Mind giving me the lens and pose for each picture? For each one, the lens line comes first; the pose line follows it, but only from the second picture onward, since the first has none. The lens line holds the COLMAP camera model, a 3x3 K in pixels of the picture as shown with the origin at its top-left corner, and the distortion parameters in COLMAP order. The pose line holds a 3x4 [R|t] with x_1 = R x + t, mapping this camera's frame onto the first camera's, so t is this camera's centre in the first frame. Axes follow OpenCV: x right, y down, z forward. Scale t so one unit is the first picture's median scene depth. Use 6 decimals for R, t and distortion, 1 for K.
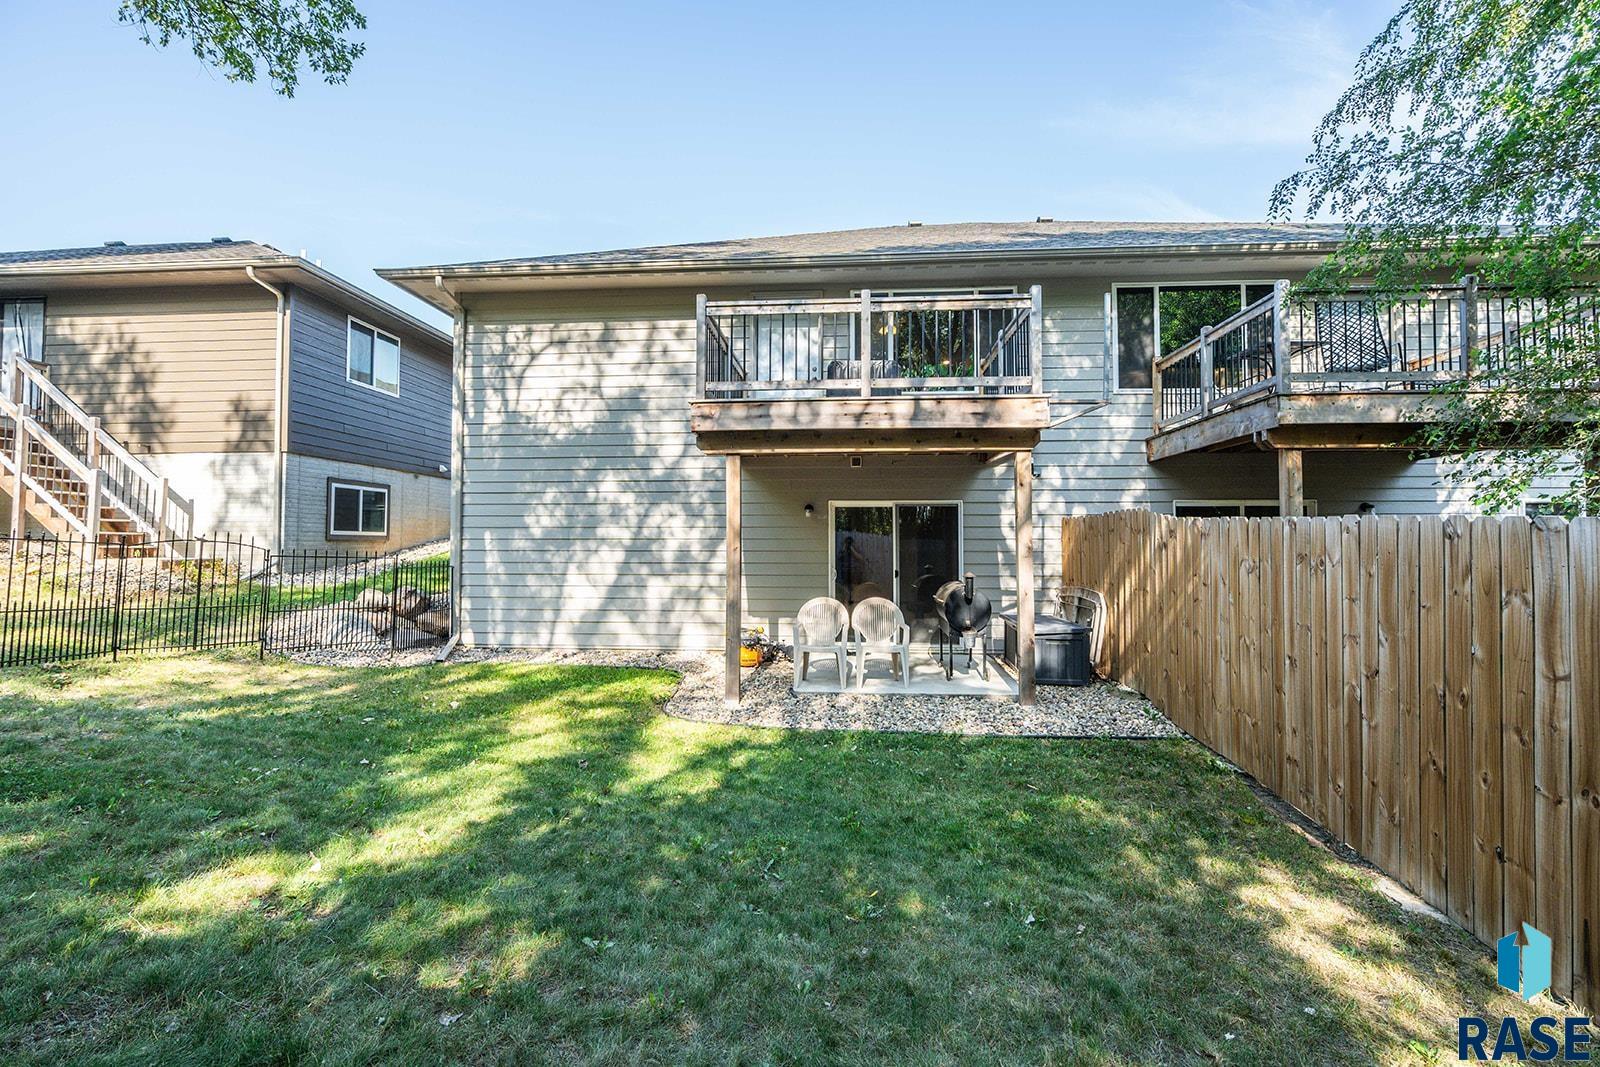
lens RADIAL K [[721.1, 0, 800.0], [0, 721.1, 533.5], [0, 0, 1]] dist [-0.001418, 0.000093]
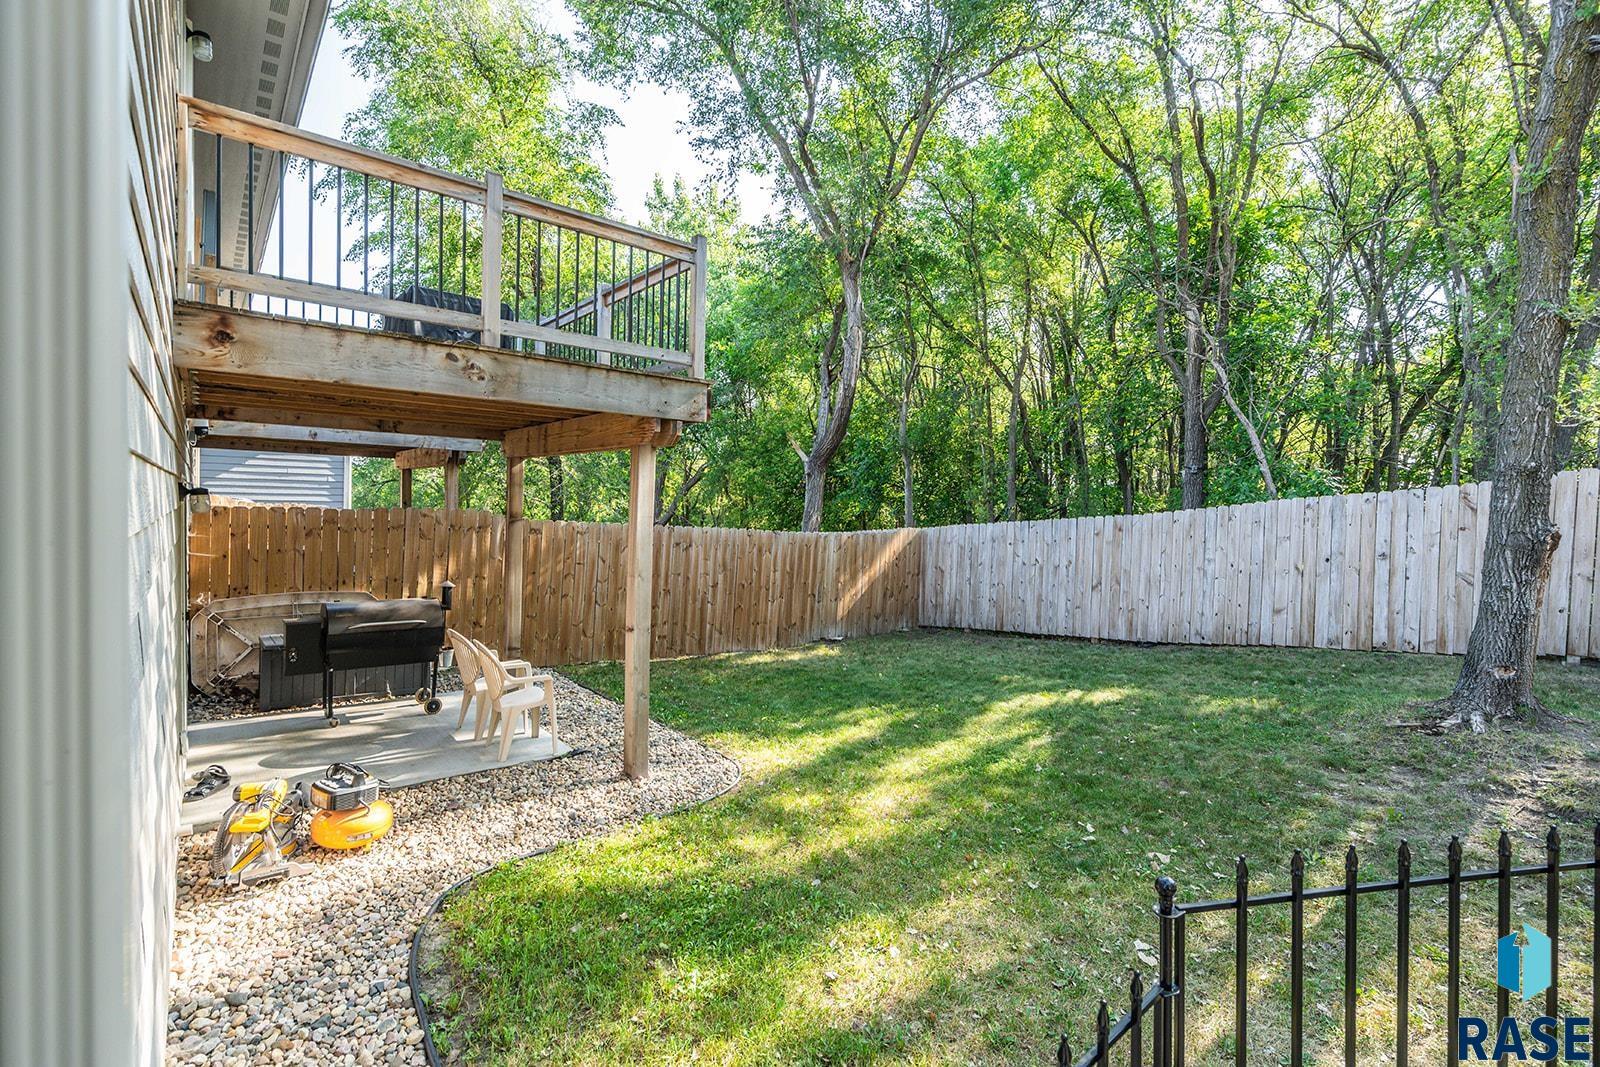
lens RADIAL K [[721.1, 0, 800.0], [0, 721.1, 533.5], [0, 0, 1]] dist [-0.001418, 0.000093]
pose [[-0.691980, -0.050945, 0.720117, -0.527932], [-0.041972, 0.998659, 0.030318, -0.037316], [-0.720695, -0.009245, -0.693190, 1.002804]]
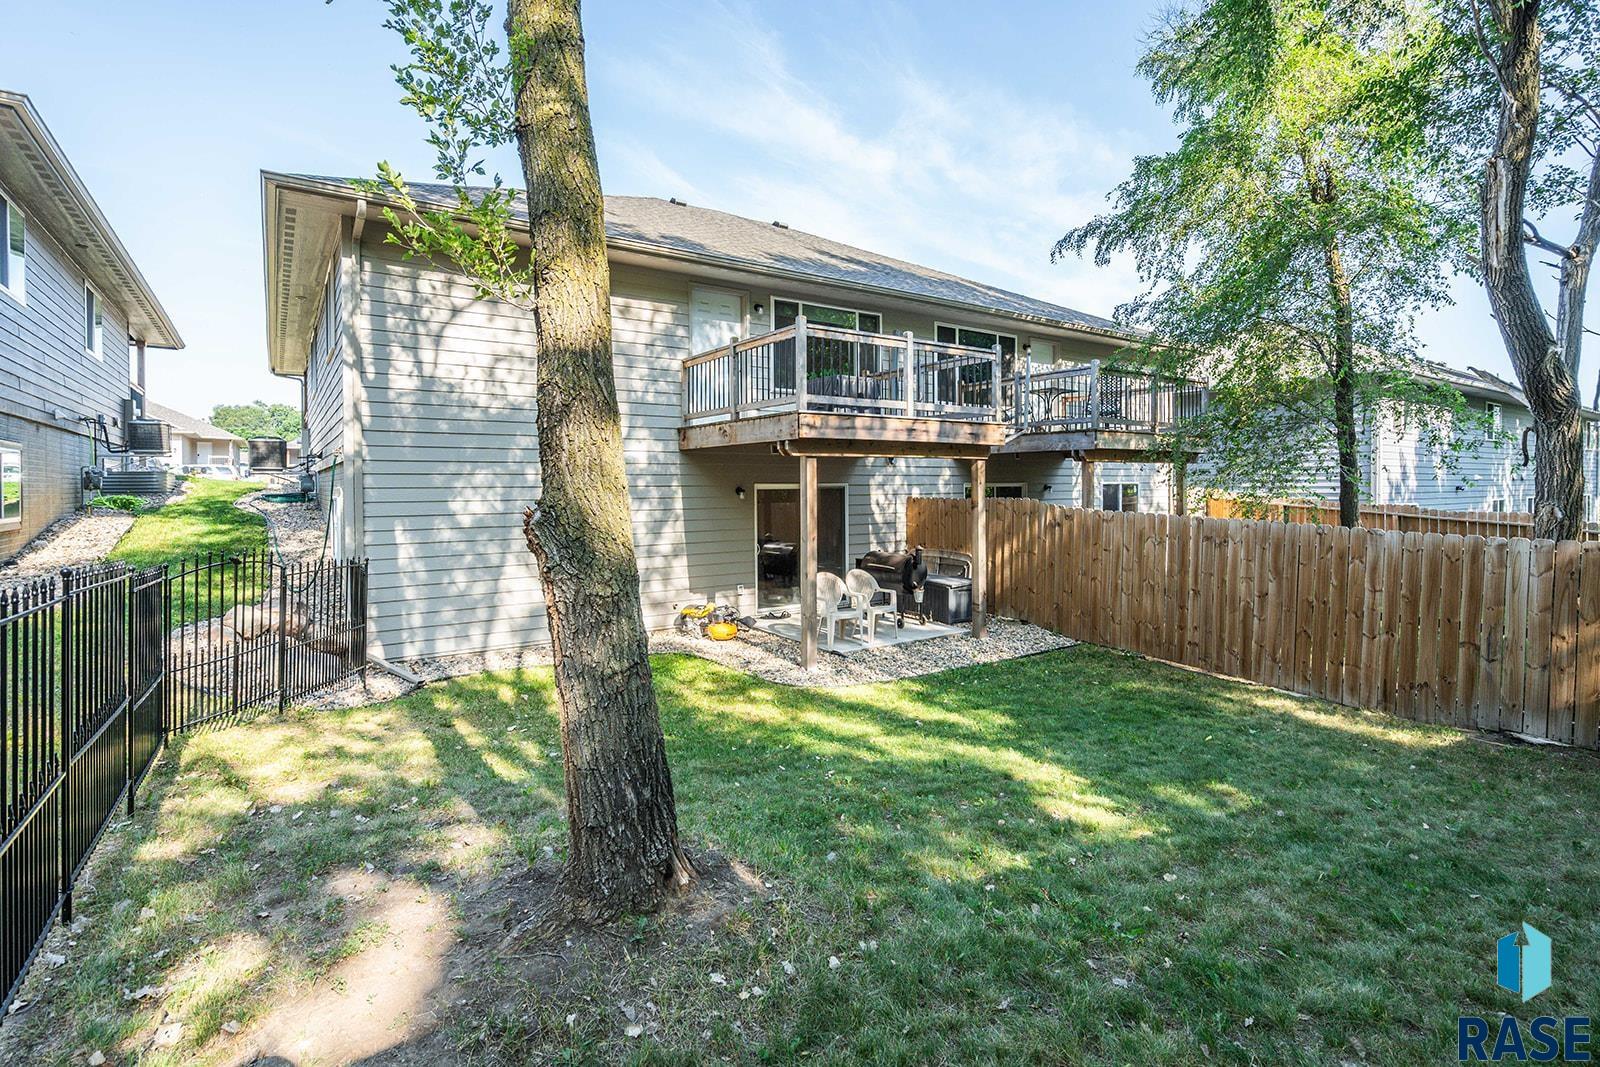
lens RADIAL K [[749.7, 0, 794.6], [0, 749.7, 511.4], [0, 0, 1]] dist [-0.001755, 0.000024]
pose [[0.782518, -0.026835, 0.622049, -0.618012], [-0.003700, 0.998853, 0.047745, -0.056693], [-0.622616, -0.039663, 0.781521, 0.053672]]
